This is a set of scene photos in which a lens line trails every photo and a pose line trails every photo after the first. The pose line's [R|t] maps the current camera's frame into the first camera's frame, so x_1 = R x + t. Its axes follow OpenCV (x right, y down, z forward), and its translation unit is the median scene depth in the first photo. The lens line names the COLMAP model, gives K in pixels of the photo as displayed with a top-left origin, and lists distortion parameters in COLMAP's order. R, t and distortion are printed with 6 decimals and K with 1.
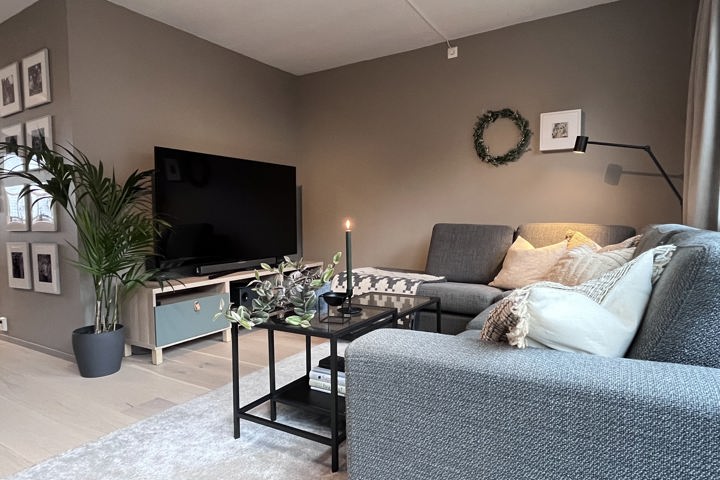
lens RADIAL K [[423.3, 0, 360.0], [0, 423.3, 240.0], [0, 0, 1]] dist [0.000740, 0.000286]
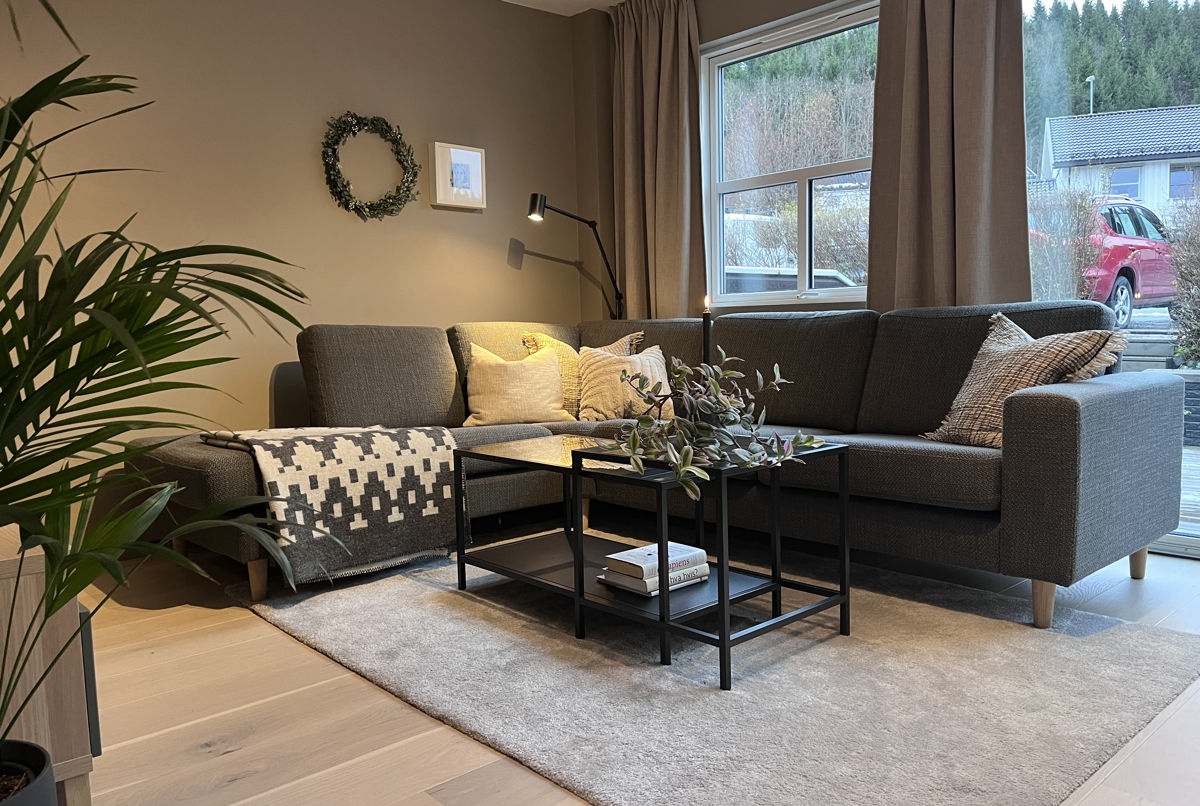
lens RADIAL K [[905.8, 0, 600.0], [0, 905.8, 403.0], [0, 0, 1]] dist [0.001861, 0.000087]
pose [[0.284402, -0.079273, 0.955422, -0.763941], [0.071342, 0.995562, 0.061367, 0.008864], [-0.956047, 0.050709, 0.288796, 0.419279]]
